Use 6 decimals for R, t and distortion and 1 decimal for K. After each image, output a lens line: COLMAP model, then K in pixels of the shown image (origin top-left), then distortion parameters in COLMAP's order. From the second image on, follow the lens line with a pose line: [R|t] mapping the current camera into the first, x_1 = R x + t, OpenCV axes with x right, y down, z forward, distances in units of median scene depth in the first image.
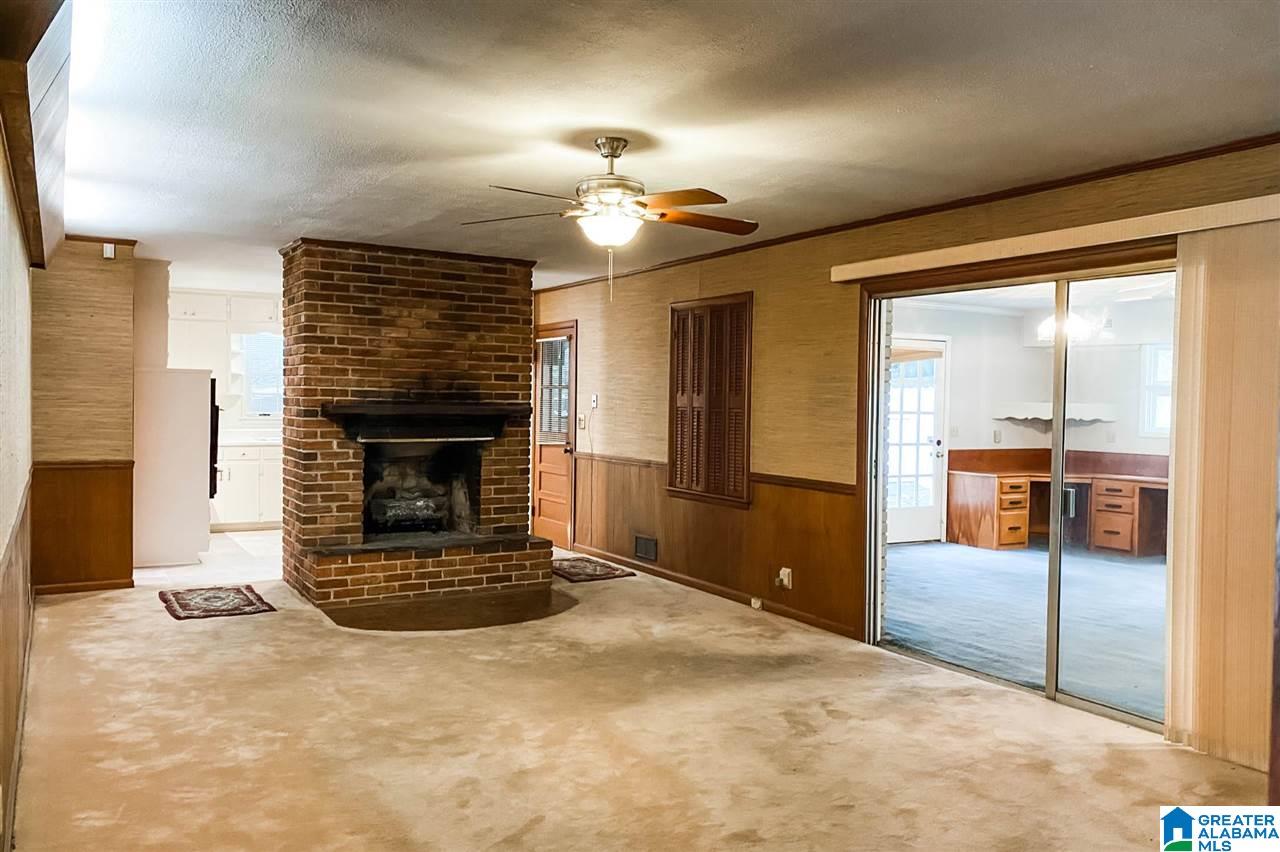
lens RADIAL K [[971.0, 0, 640.4], [0, 971.0, 406.5], [0, 0, 1]] dist [0.120859, -0.210177]
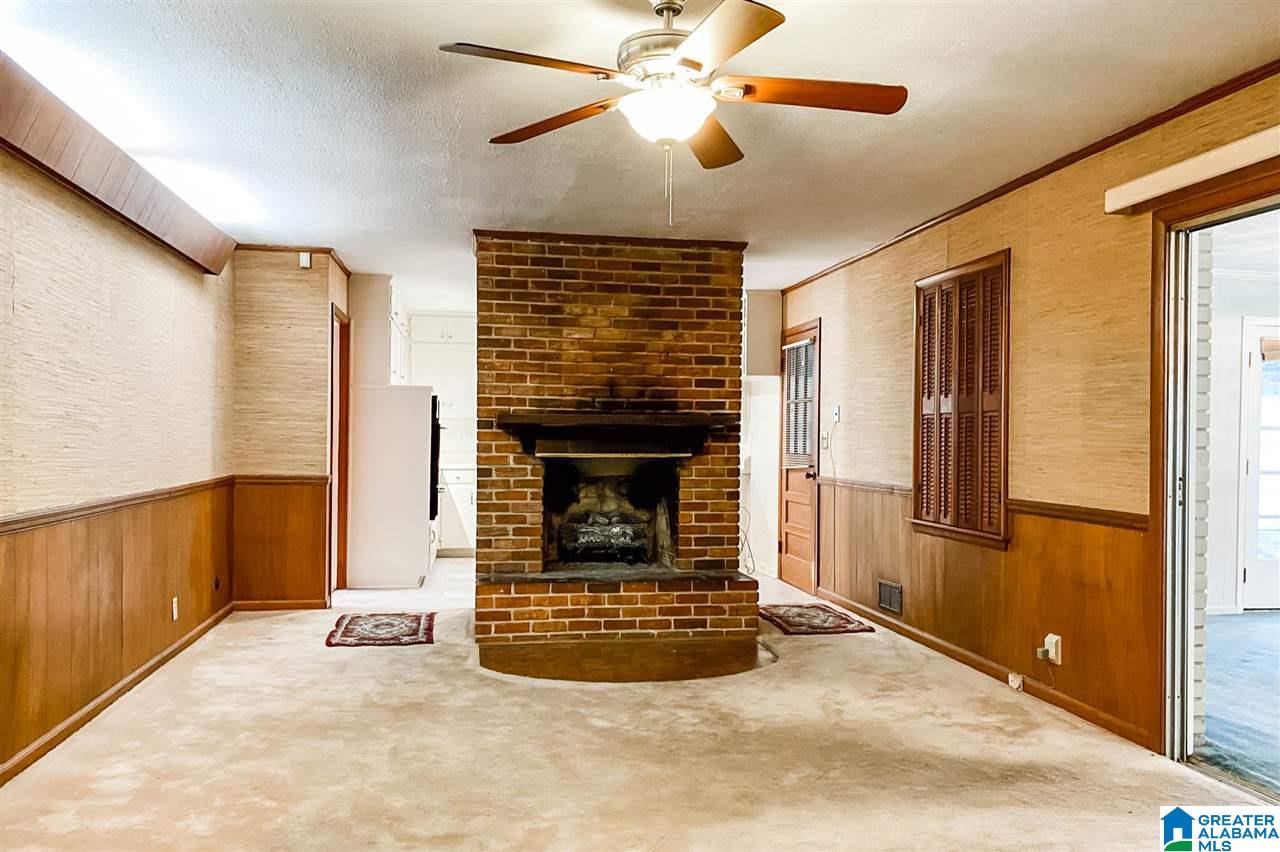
lens RADIAL K [[977.9, 0, 640.0], [0, 977.9, 426.0], [0, 0, 1]] dist [0.107853, -0.159016]
pose [[0.934344, -0.010632, -0.356214, 0.116175], [0.002660, 0.999735, -0.022864, 0.028982], [0.356362, 0.020415, 0.934125, 0.208389]]
